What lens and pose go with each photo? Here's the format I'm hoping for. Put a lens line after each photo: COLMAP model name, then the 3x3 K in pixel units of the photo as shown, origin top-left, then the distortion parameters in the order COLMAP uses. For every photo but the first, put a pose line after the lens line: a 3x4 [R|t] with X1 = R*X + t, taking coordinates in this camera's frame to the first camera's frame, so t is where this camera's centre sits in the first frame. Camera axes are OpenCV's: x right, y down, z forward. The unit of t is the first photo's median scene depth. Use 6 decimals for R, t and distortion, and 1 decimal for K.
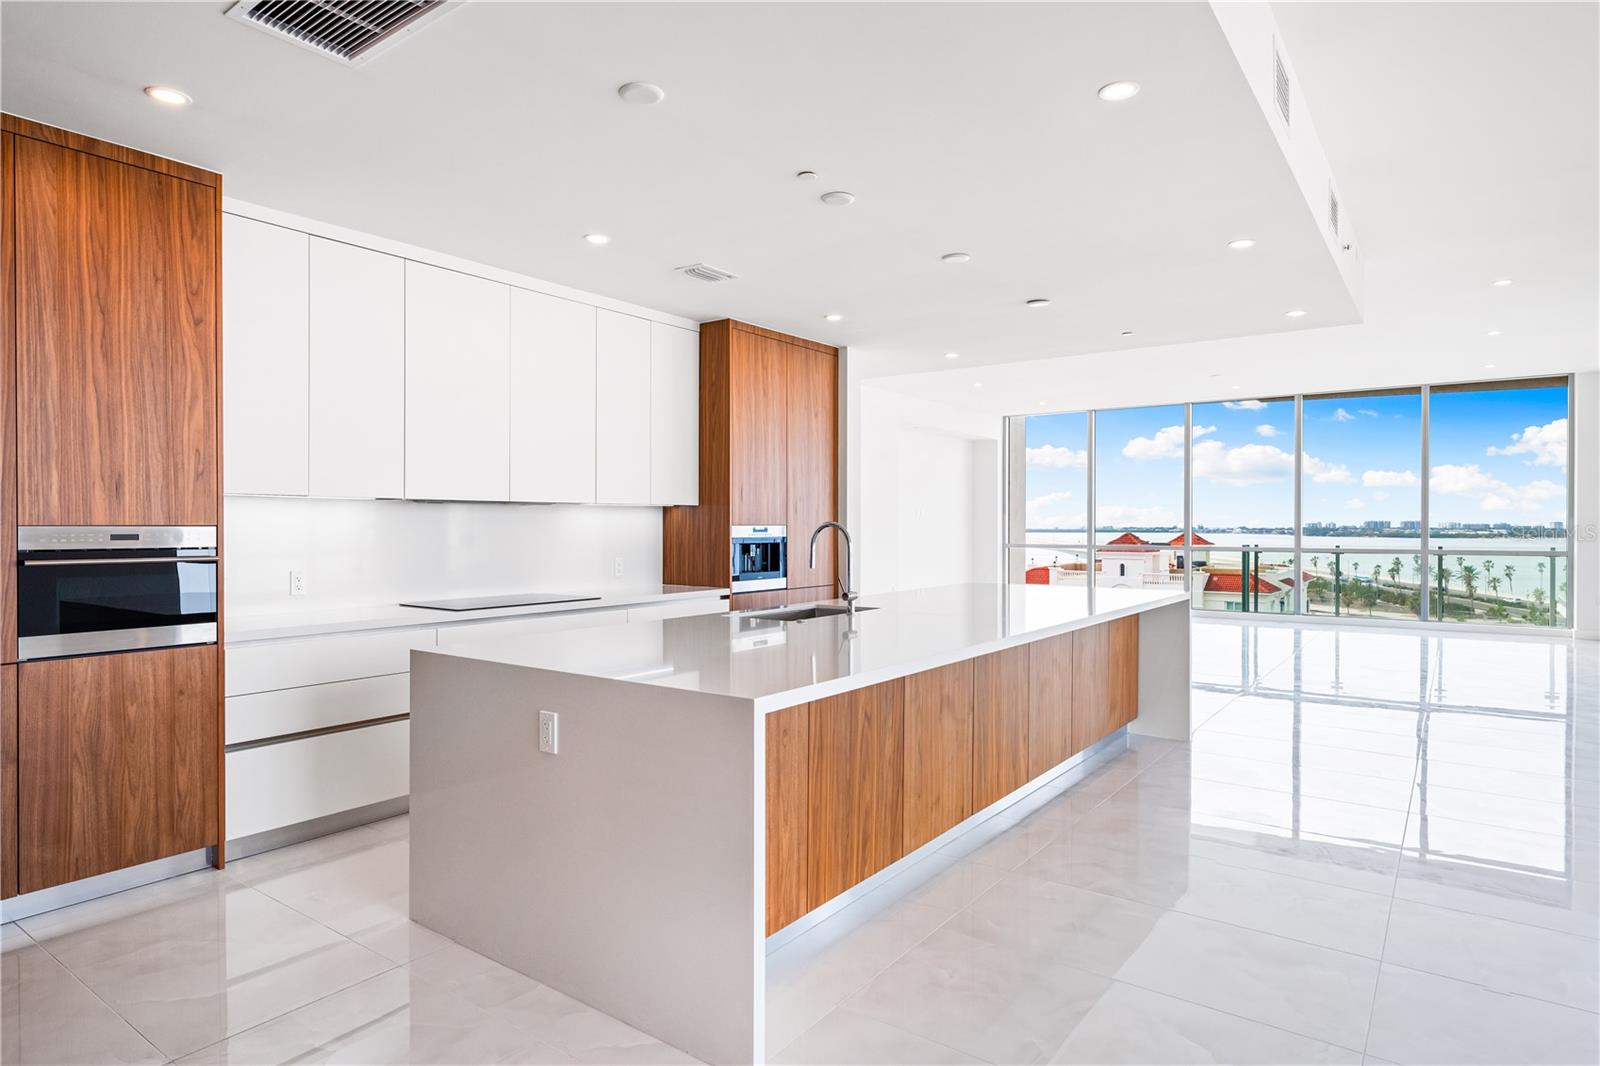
lens RADIAL K [[905.0, 0, 803.5], [0, 905.0, 530.6], [0, 0, 1]] dist [-0.000272, 0.000467]
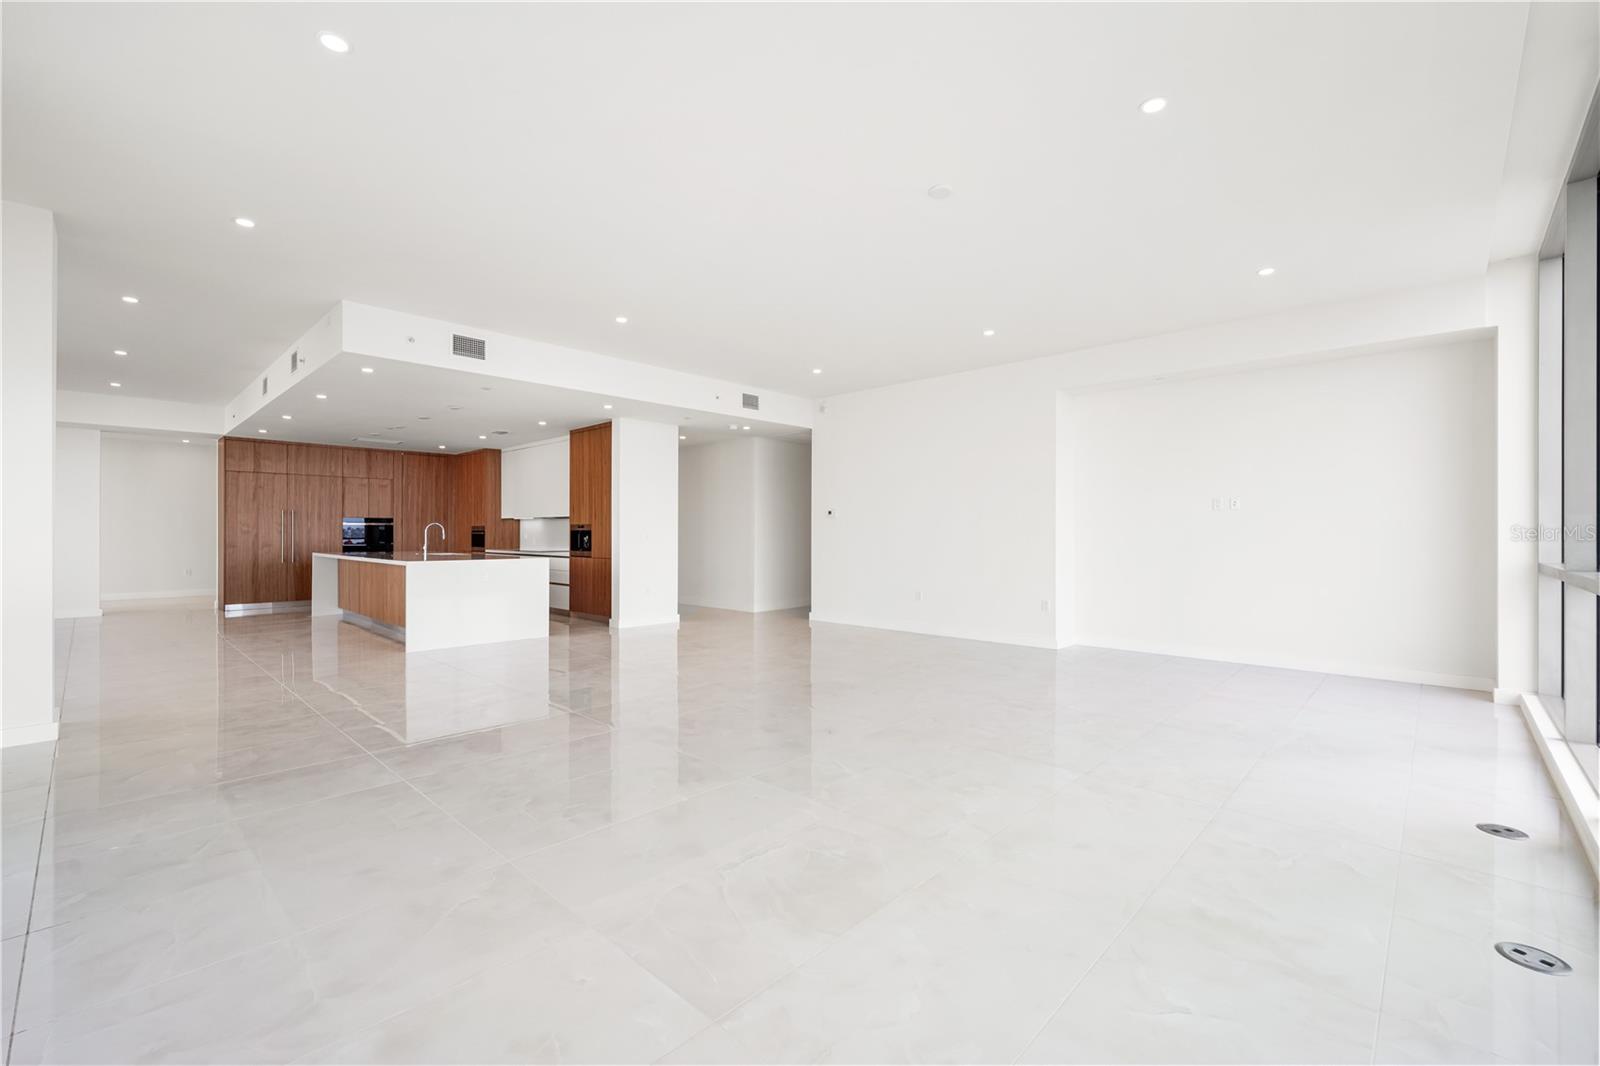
lens RADIAL K [[673.3, 0, 796.5], [0, 673.3, 531.6], [0, 0, 1]] dist [0.000145, -0.000066]
pose [[-0.131821, -0.001078, -0.991273, 2.609788], [-0.006886, 0.999976, -0.000172, 0.014065], [0.991250, 0.006803, -0.131825, 3.143967]]
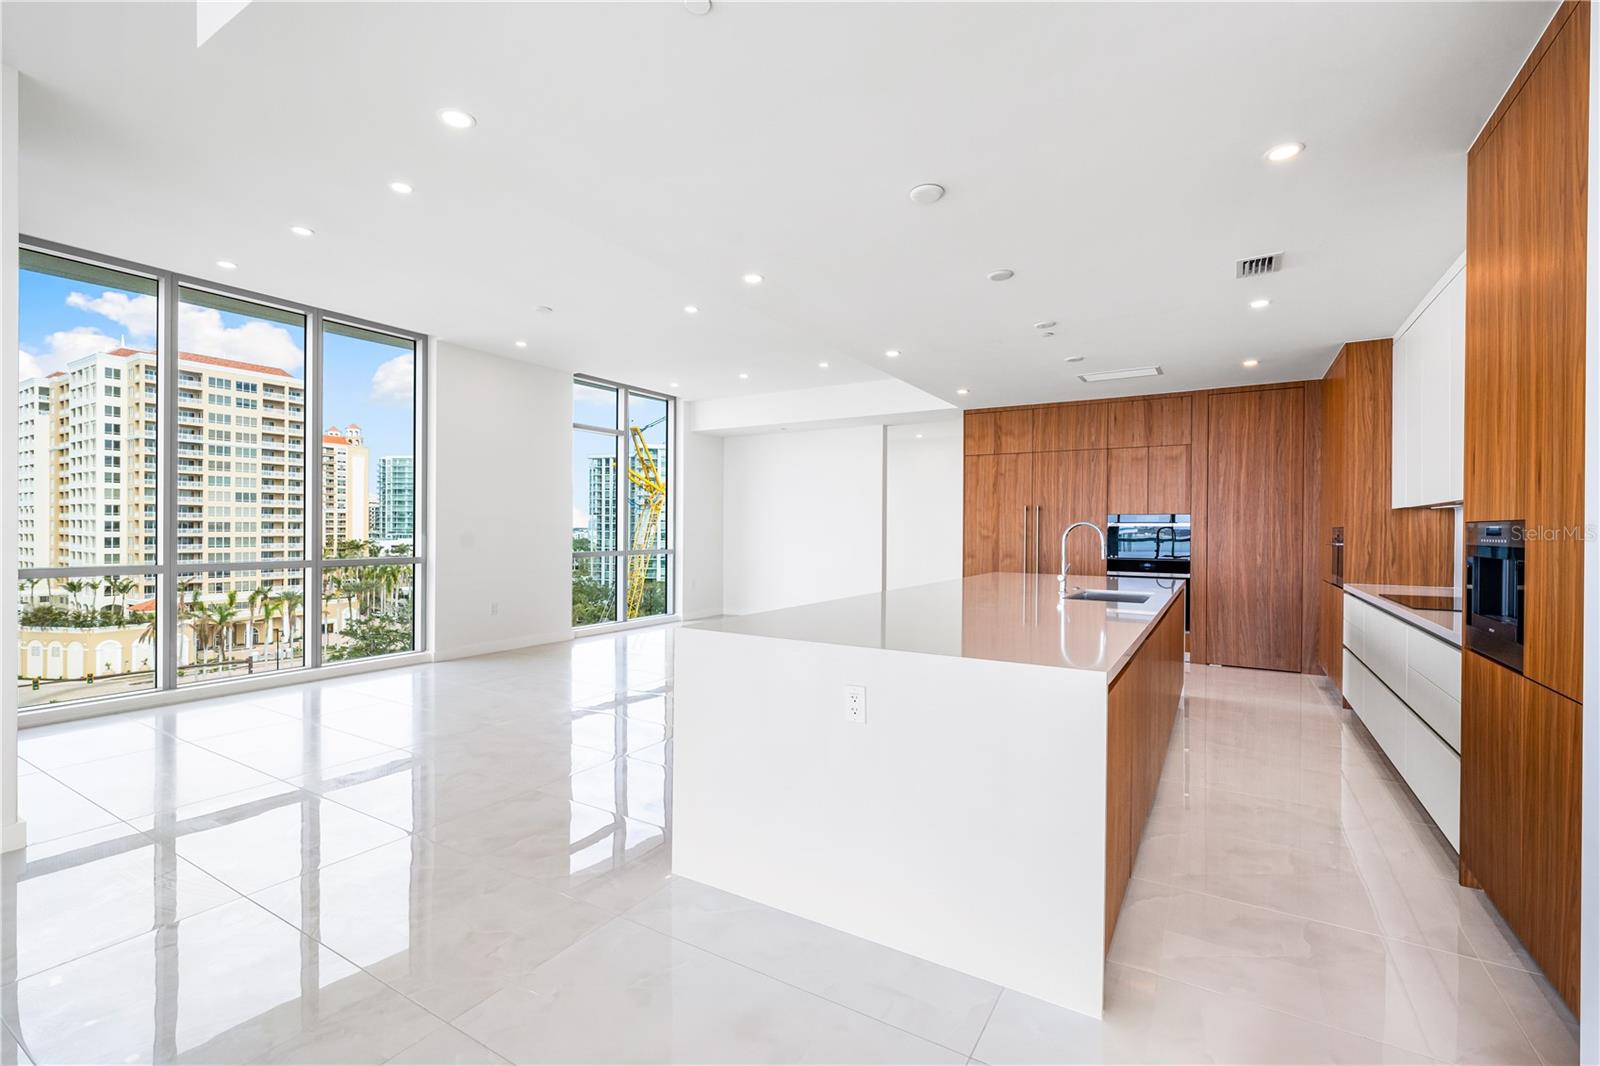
lens RADIAL K [[699.9, 0, 797.5], [0, 699.9, 531.1], [0, 0, 1]] dist [0.000805, 0.000833]
pose [[-0.996521, -0.006091, -0.083125, 0.662016], [-0.006702, 0.999952, 0.007078, 0.000000], [0.083077, 0.007611, -0.996514, 2.510721]]
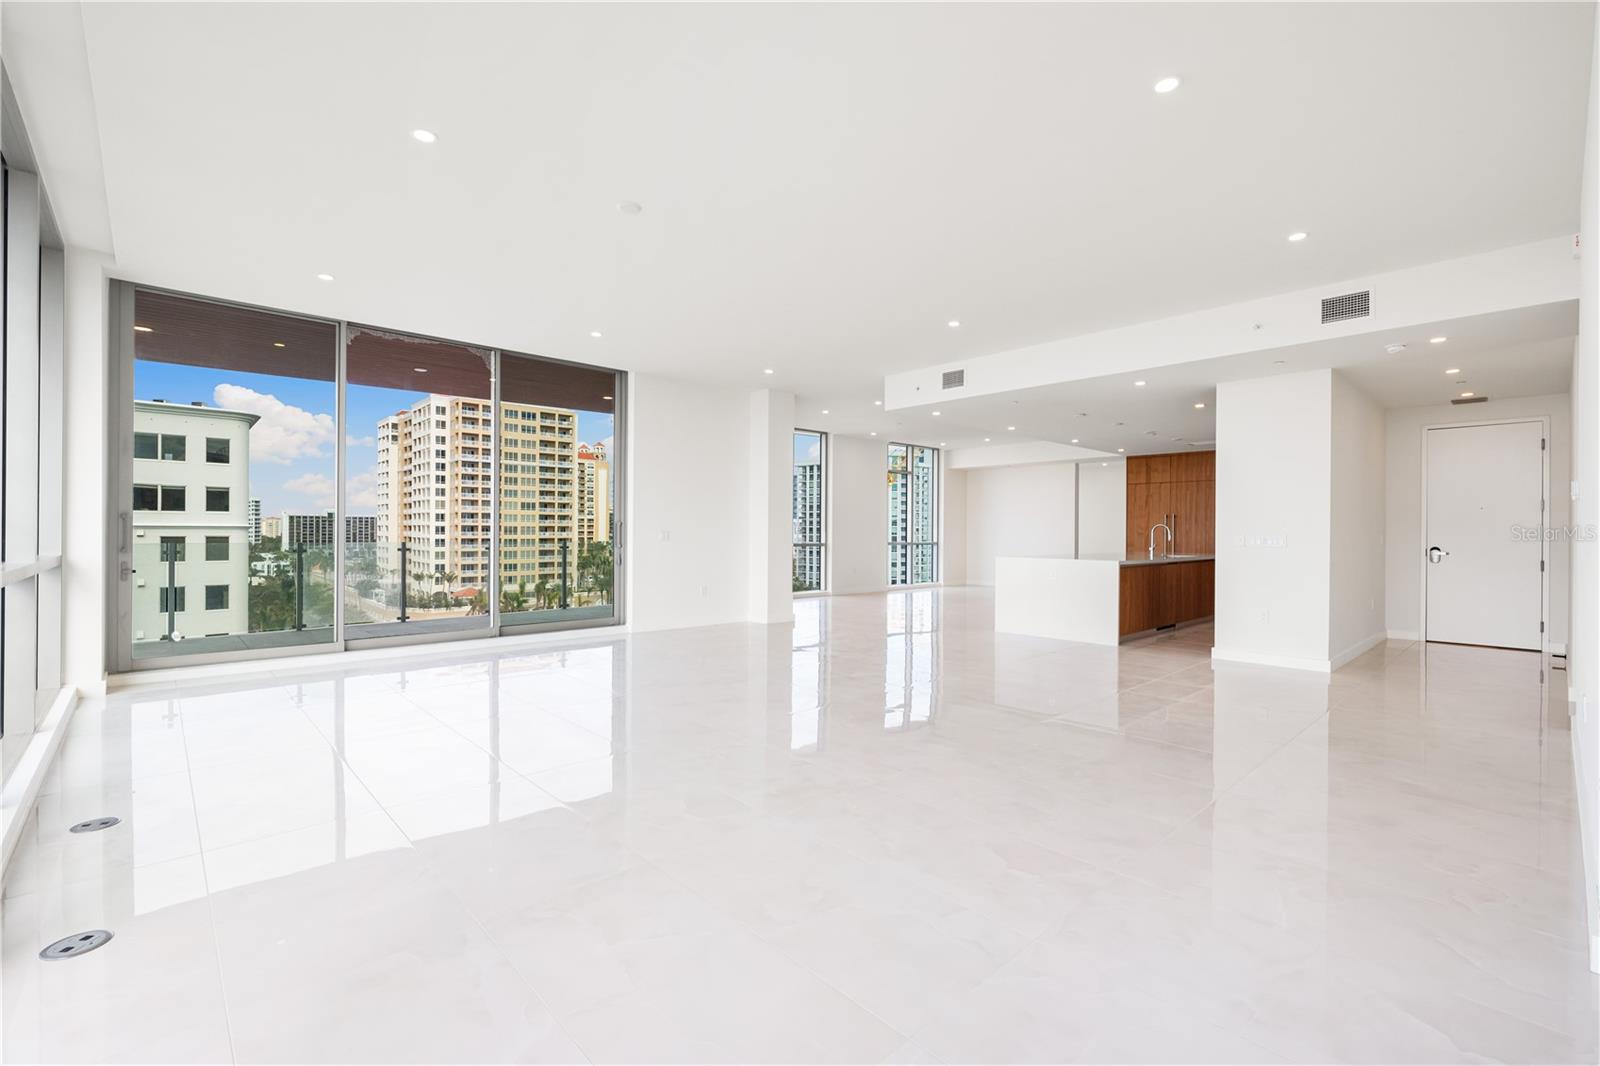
lens RADIAL K [[694.0, 0, 800.7], [0, 694.0, 539.9], [0, 0, 1]] dist [-0.002615, -0.000288]
pose [[-0.981668, -0.007948, 0.190433, 0.956071], [-0.004896, 0.999852, 0.016492, 0.014319], [-0.190536, 0.015257, -0.981562, 4.384241]]
